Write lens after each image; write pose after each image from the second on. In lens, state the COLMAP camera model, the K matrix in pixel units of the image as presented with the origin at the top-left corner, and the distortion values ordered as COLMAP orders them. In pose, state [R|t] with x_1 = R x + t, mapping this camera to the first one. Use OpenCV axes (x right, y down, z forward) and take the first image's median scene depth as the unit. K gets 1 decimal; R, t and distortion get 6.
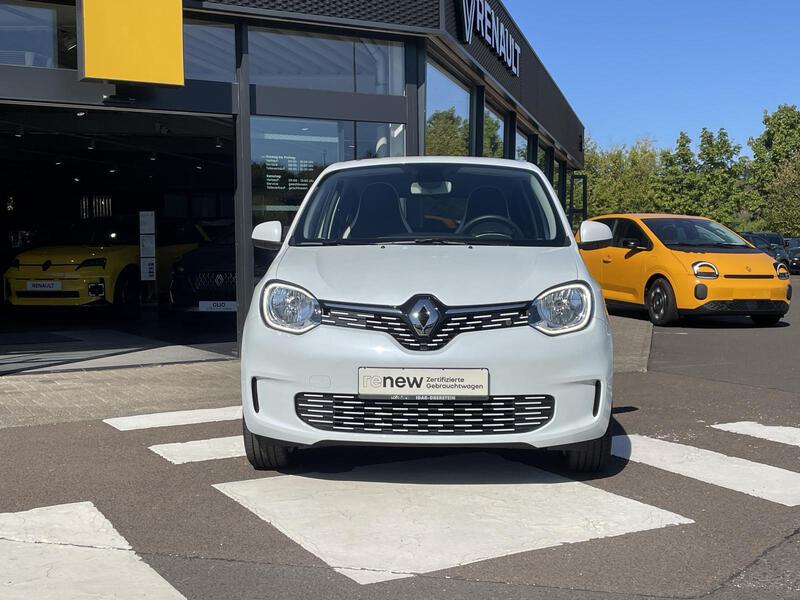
lens RADIAL K [[1015.2, 0, 396.2], [0, 1015.2, 301.4], [0, 0, 1]] dist [0.146335, -0.329986]
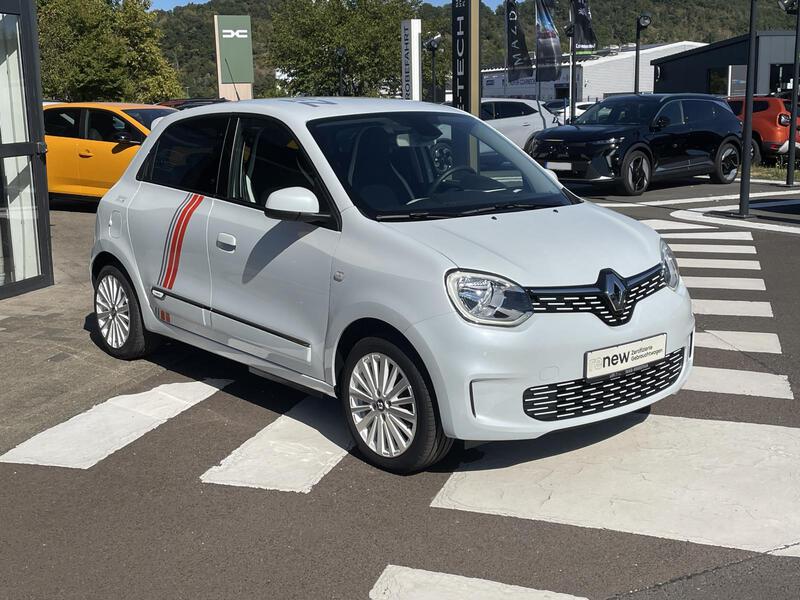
lens RADIAL K [[1015.2, 0, 396.2], [0, 1015.2, 301.4], [0, 0, 1]] dist [0.146335, -0.329986]
pose [[0.722561, -0.141504, 0.676669, -0.819312], [0.045838, 0.986479, 0.157344, -0.145465], [-0.689785, -0.082673, 0.719278, 0.415893]]
